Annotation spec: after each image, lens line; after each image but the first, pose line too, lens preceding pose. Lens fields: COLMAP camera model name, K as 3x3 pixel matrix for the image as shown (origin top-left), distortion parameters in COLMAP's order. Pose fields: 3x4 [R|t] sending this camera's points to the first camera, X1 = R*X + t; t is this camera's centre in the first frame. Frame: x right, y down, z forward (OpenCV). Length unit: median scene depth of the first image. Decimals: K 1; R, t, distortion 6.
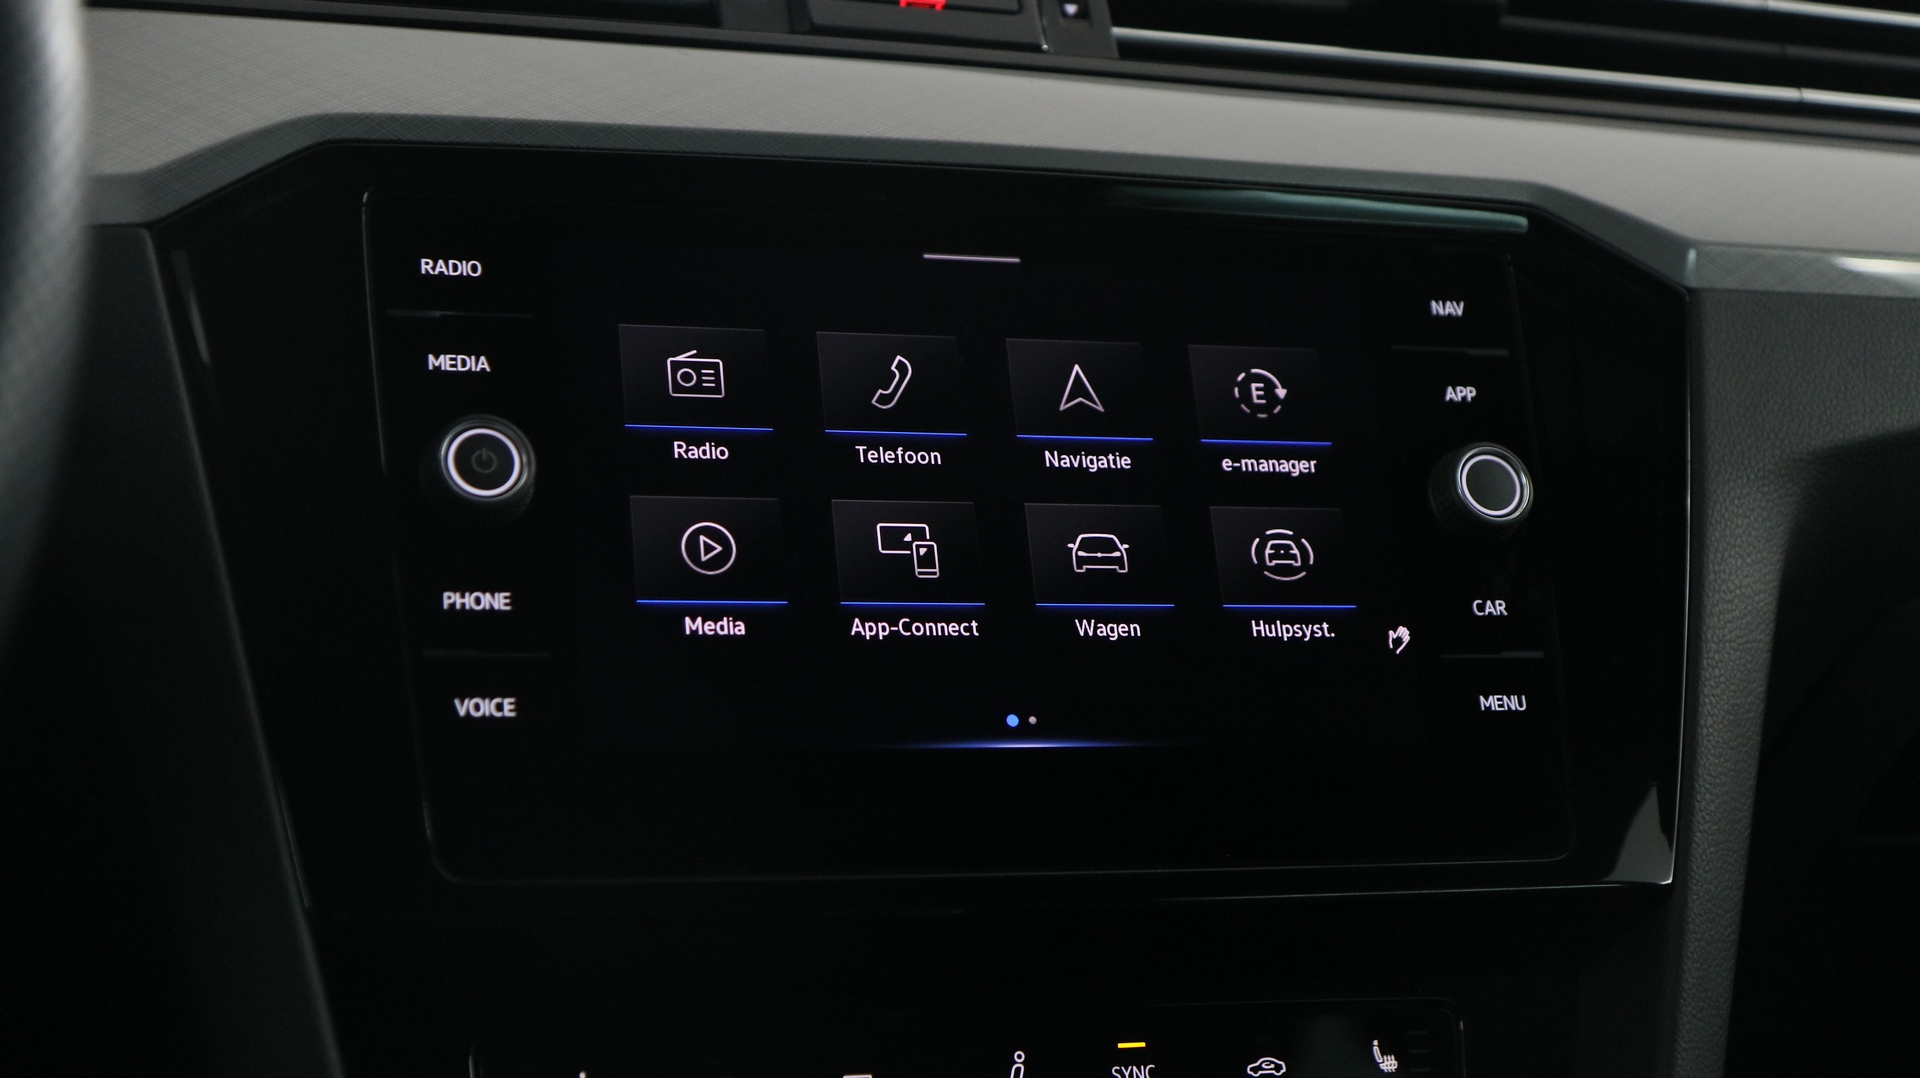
lens RADIAL K [[3052.3, 0, 964.9], [0, 3052.3, 535.5], [0, 0, 1]] dist [-0.085190, 0.000000]
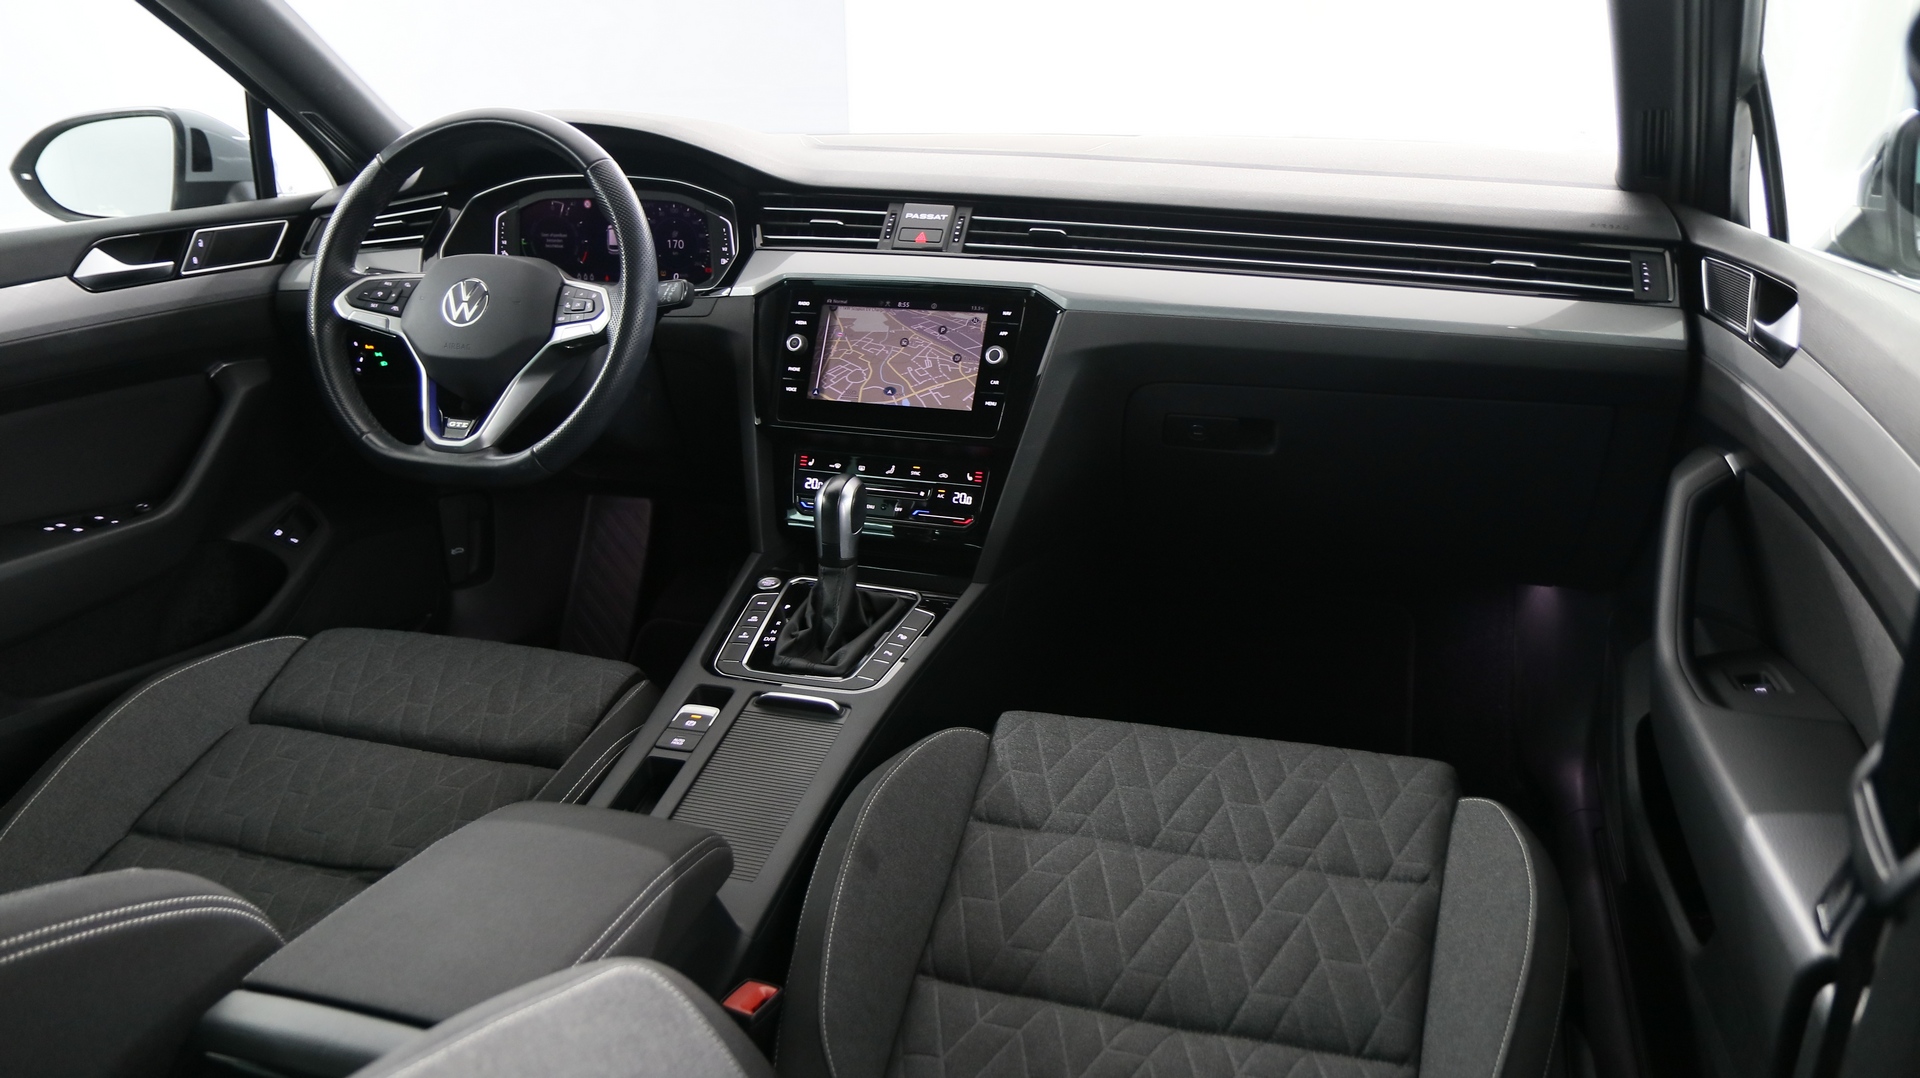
lens RADIAL K [[1470.2, 0, 956.3], [0, 1470.2, 543.4], [0, 0, 1]] dist [-0.019444, 0.018640]
pose [[0.775012, 0.139051, -0.616458, 1.514290], [-0.019443, 0.980276, 0.196673, -0.171273], [0.631647, -0.140438, 0.762430, -0.743618]]
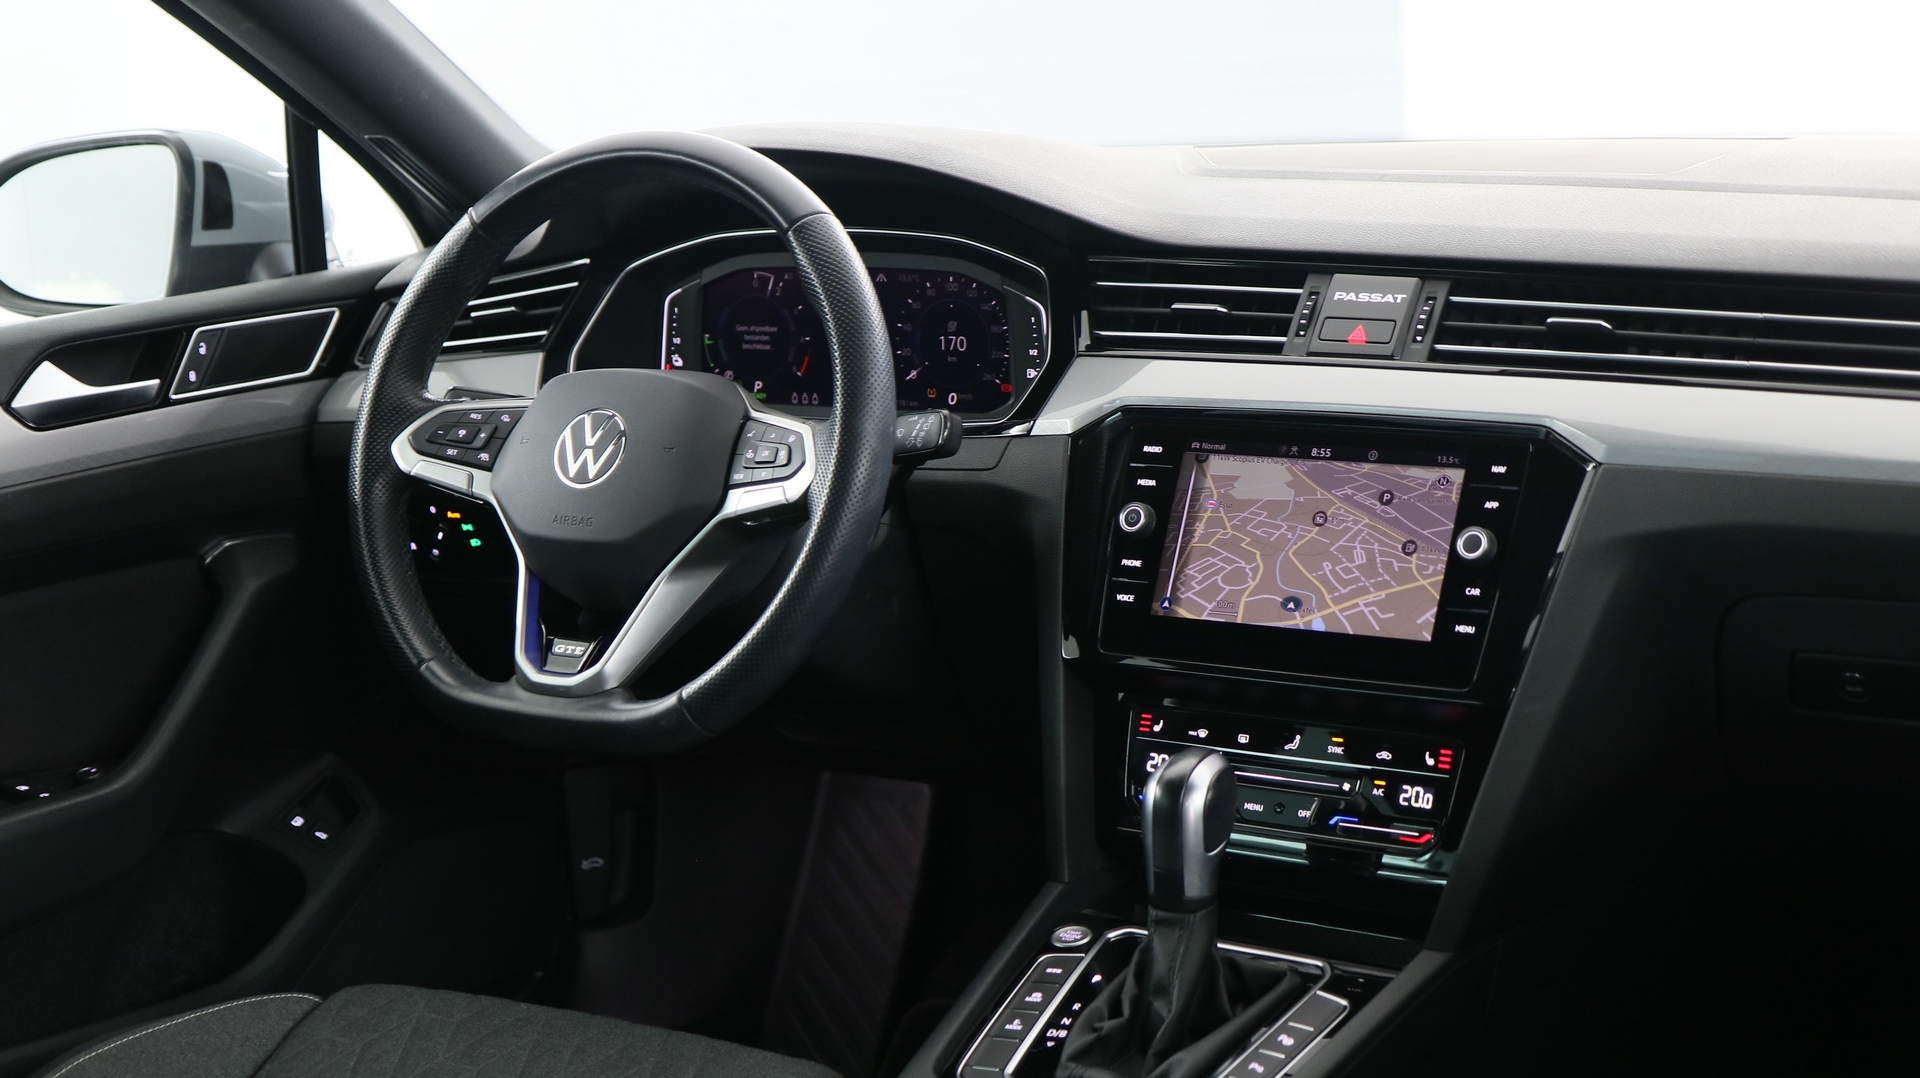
lens RADIAL K [[2952.7, 0, 959.8], [0, 2952.7, 550.3], [0, 0, 1]] dist [-0.003876, 0.000000]
pose [[0.603163, 0.076523, -0.793939, 1.873849], [-0.007225, 0.995871, 0.090497, -0.231466], [0.797586, -0.048849, 0.601225, -0.828534]]
